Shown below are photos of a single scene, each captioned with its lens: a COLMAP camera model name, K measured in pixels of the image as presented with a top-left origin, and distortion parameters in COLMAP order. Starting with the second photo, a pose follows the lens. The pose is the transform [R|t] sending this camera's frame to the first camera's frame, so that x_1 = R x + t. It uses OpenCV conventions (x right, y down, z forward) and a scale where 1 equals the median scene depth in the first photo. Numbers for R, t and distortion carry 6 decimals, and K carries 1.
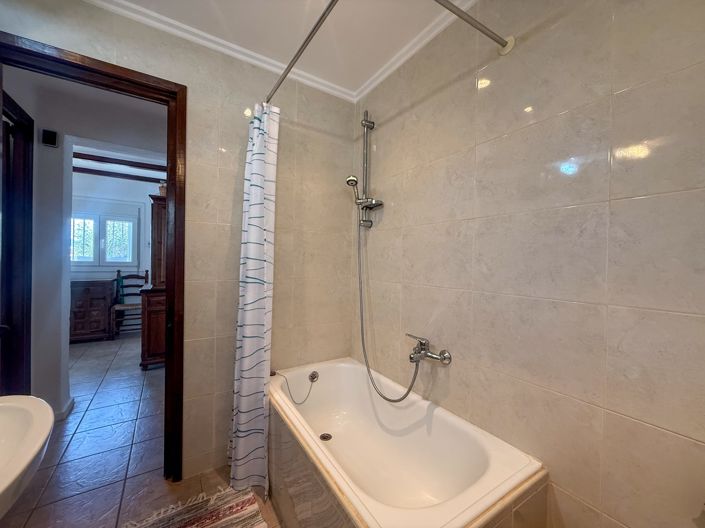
lens RADIAL K [[280.8, 0, 350.6], [0, 280.8, 264.1], [0, 0, 1]] dist [-0.000195, 0.000483]
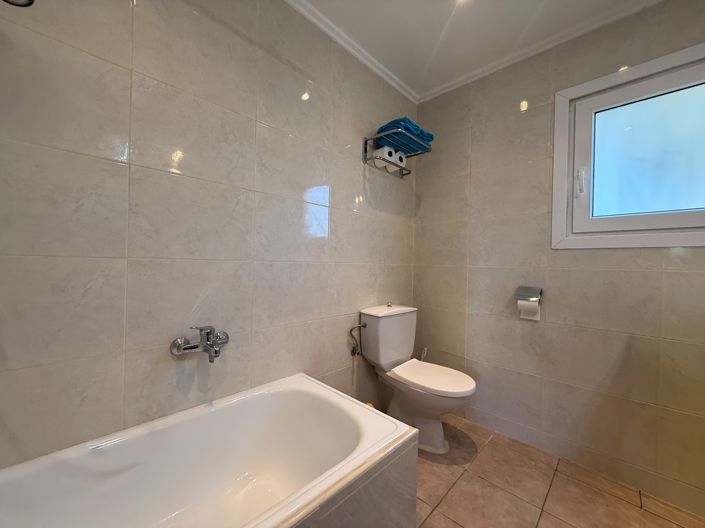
lens RADIAL K [[280.8, 0, 350.6], [0, 280.8, 264.1], [0, 0, 1]] dist [-0.000195, 0.000483]
pose [[-0.215830, -0.025491, 0.976098, -0.648773], [-0.018311, 0.999589, 0.022056, 0.076938], [-0.976259, -0.013113, -0.216208, 0.869364]]
